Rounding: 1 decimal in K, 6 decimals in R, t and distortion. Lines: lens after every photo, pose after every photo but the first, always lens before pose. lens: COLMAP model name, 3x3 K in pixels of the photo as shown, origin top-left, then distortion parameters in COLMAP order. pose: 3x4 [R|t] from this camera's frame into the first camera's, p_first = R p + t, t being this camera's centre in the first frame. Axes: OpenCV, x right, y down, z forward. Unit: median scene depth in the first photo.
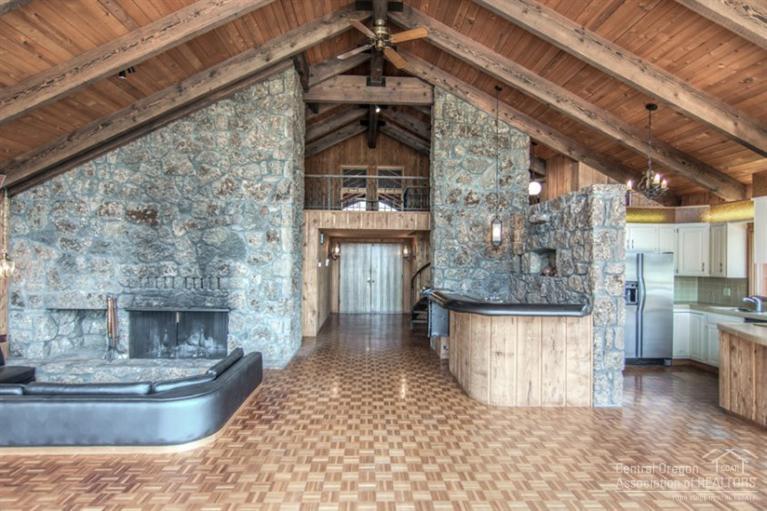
lens RADIAL K [[406.3, 0, 379.6], [0, 406.3, 254.4], [0, 0, 1]] dist [0.000386, 0.000589]
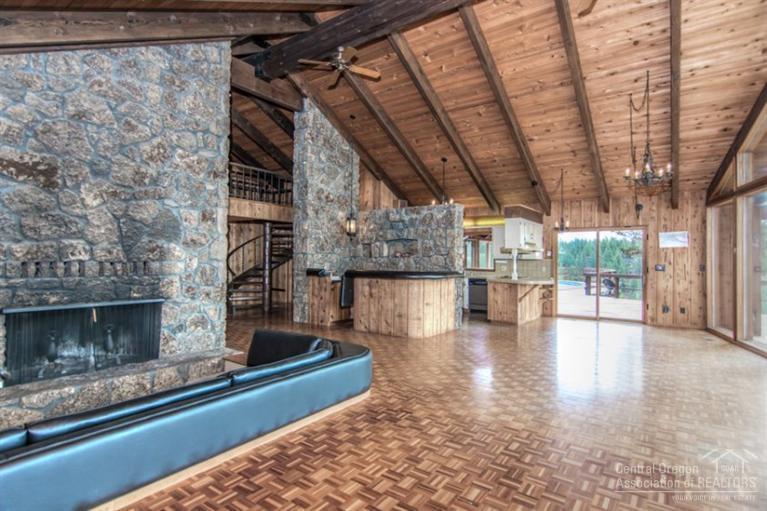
lens RADIAL K [[406.3, 0, 380.3], [0, 406.3, 253.8], [0, 0, 1]] dist [0.000386, 0.000589]
pose [[0.612120, 0.005850, 0.790744, -0.757039], [-0.013141, 0.999910, 0.002774, 0.033185], [-0.790656, -0.012089, 0.612141, 0.128996]]
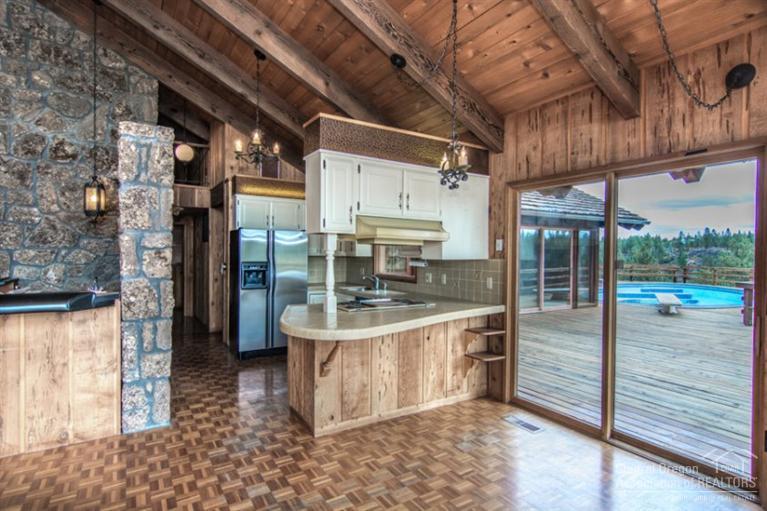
lens RADIAL K [[406.3, 0, 381.4], [0, 406.3, 254.6], [0, 0, 1]] dist [0.000386, 0.000589]
pose [[0.864415, -0.006987, 0.502730, 0.398481], [-0.005208, 0.999725, 0.022848, 0.028643], [-0.502751, -0.022369, 0.864142, 0.113926]]
